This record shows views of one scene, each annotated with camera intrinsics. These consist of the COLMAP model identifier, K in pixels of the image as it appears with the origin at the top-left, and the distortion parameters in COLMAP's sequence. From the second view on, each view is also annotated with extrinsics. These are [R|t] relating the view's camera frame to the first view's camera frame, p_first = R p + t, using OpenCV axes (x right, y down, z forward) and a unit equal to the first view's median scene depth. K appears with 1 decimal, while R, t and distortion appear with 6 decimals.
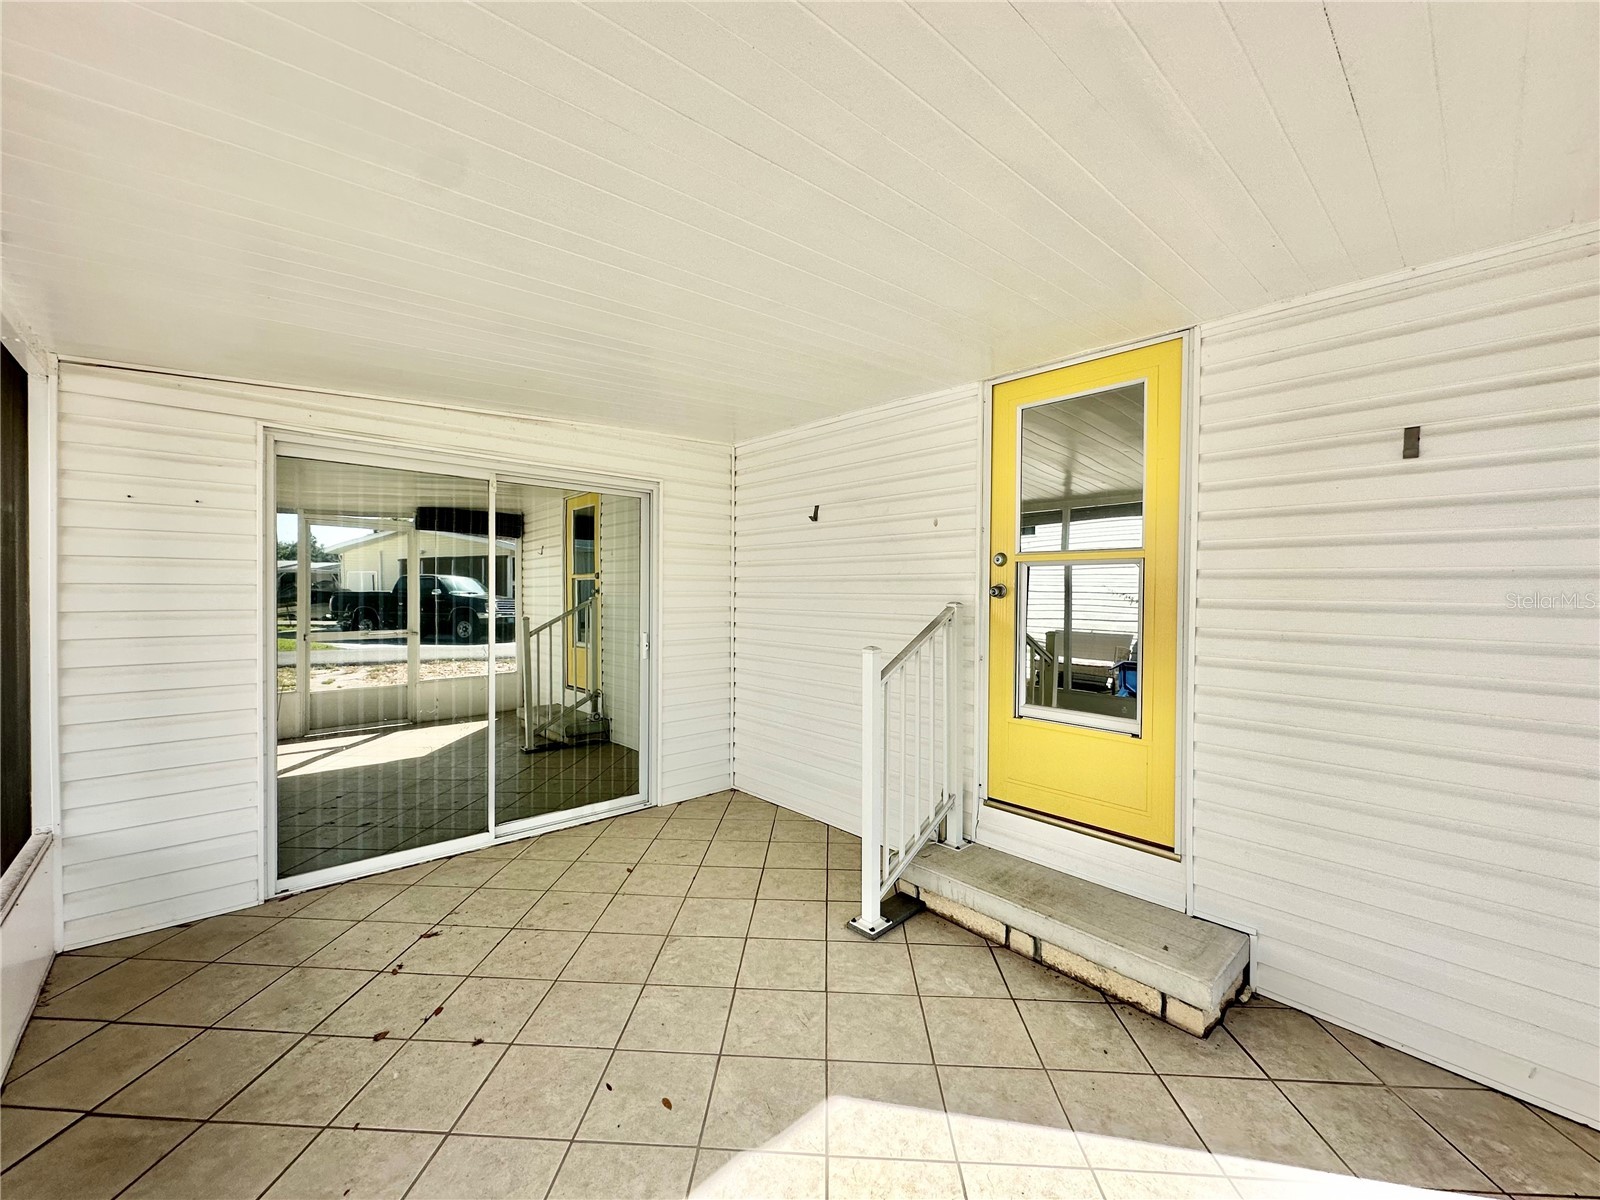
lens RADIAL K [[638.3, 0, 800.0], [0, 638.3, 600.0], [0, 0, 1]] dist [-0.001387, 0.000145]
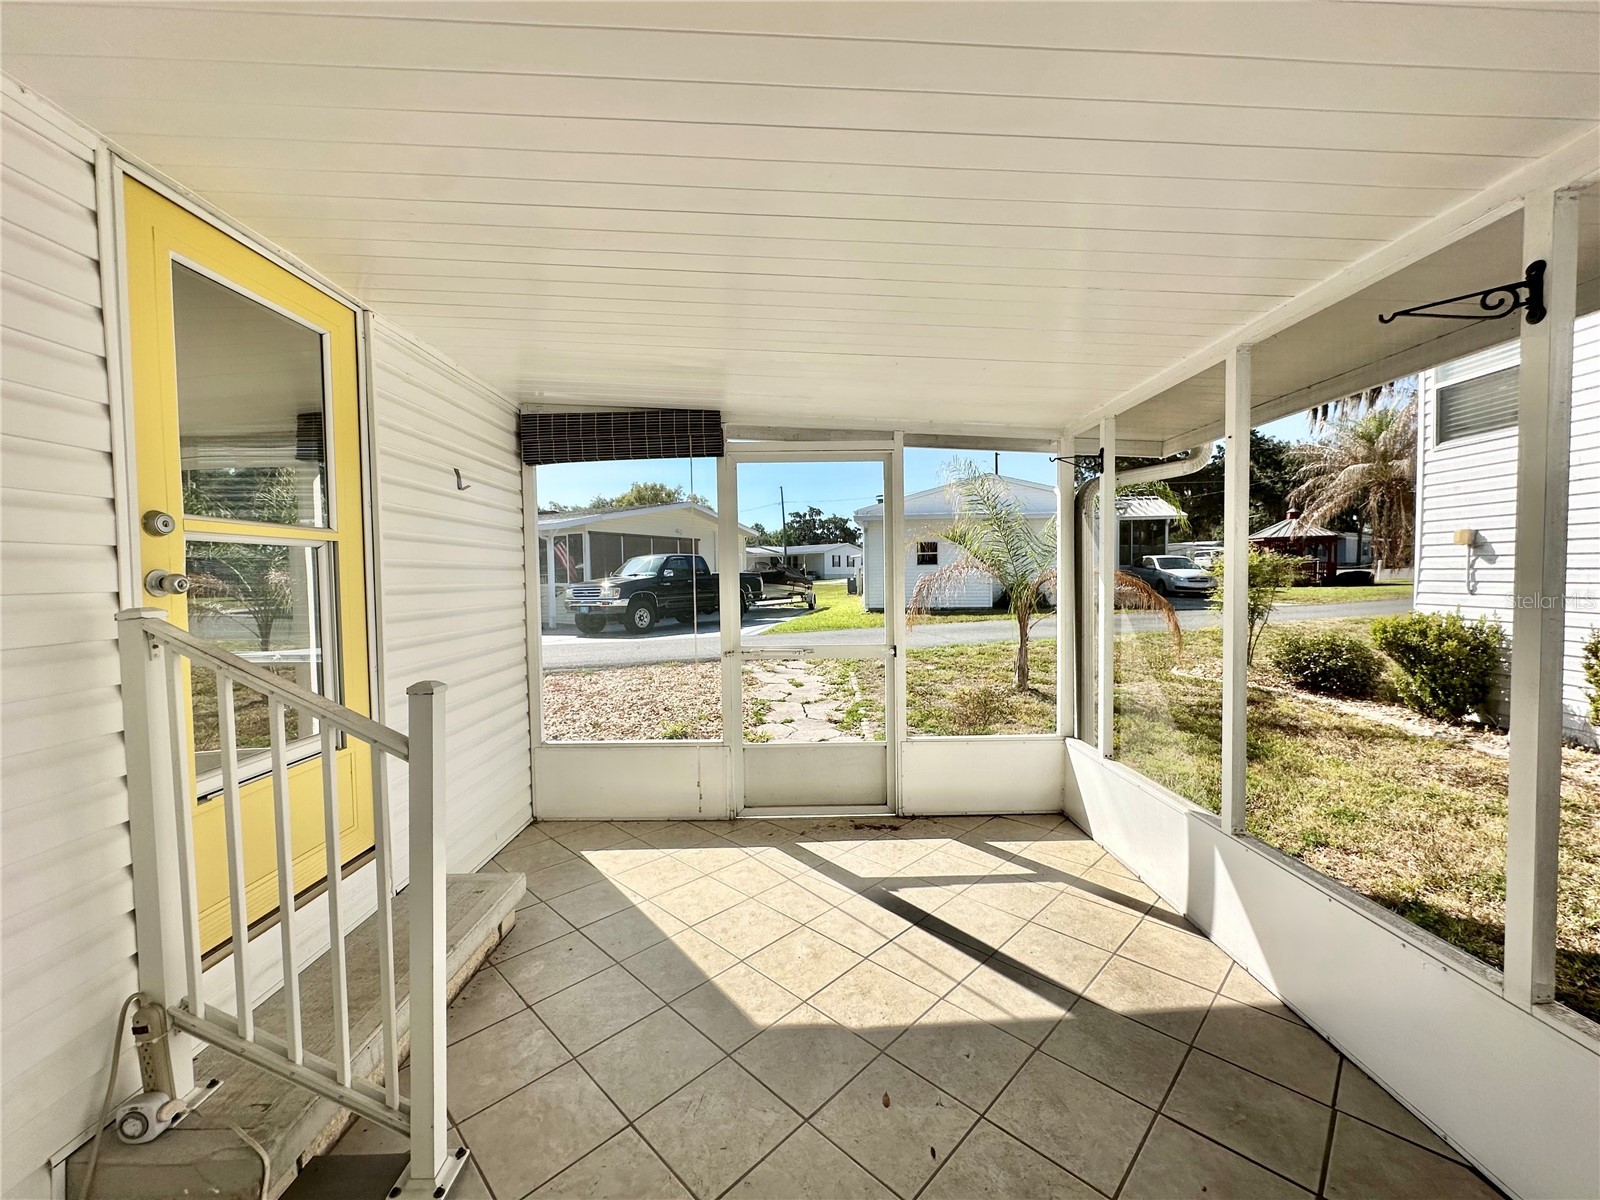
lens RADIAL K [[638.3, 0, 800.0], [0, 638.3, 600.0], [0, 0, 1]] dist [-0.001387, 0.000145]
pose [[-0.736359, -0.026453, 0.676073, -0.470964], [0.017003, 0.998196, 0.057575, -0.023063], [-0.676377, 0.053891, -0.734581, 1.106887]]
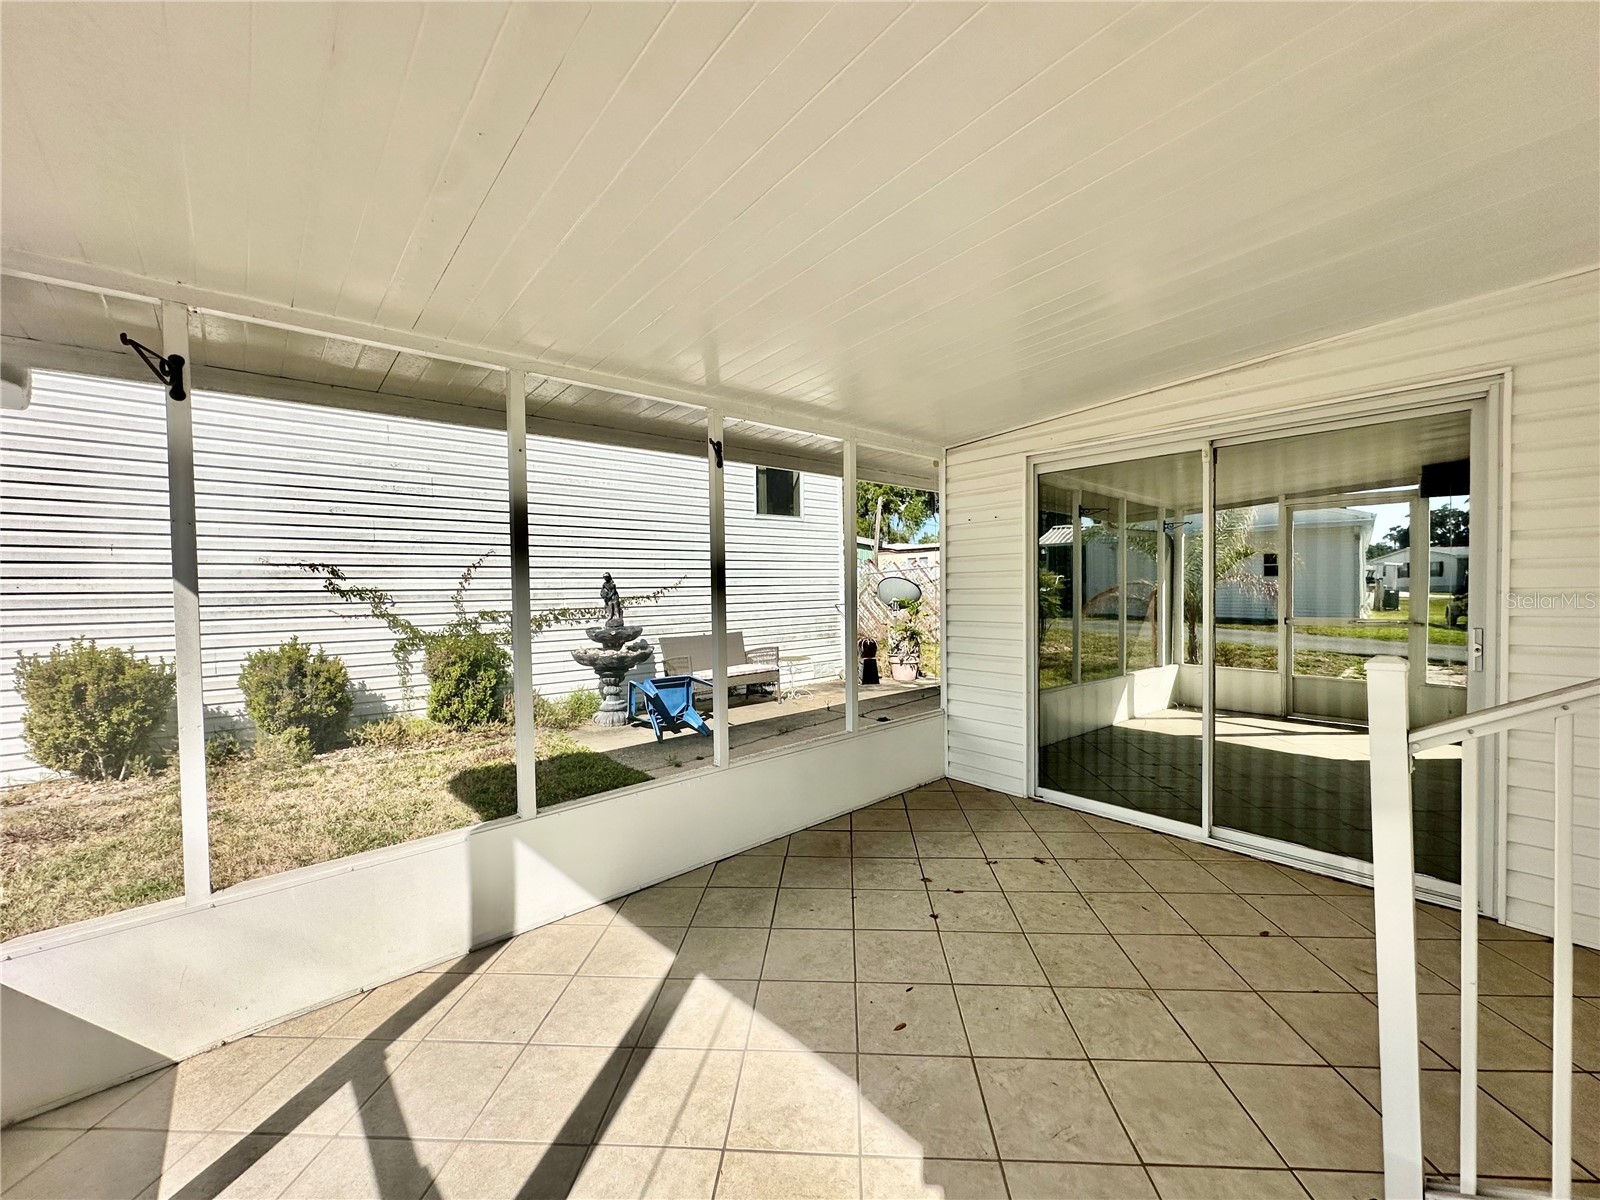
lens RADIAL K [[638.3, 0, 800.0], [0, 638.3, 600.0], [0, 0, 1]] dist [-0.001387, 0.000145]
pose [[-0.030837, 0.011999, -0.999452, 0.558539], [0.002539, 0.999926, 0.011927, 0.022500], [0.999521, -0.002170, -0.030865, 0.538583]]
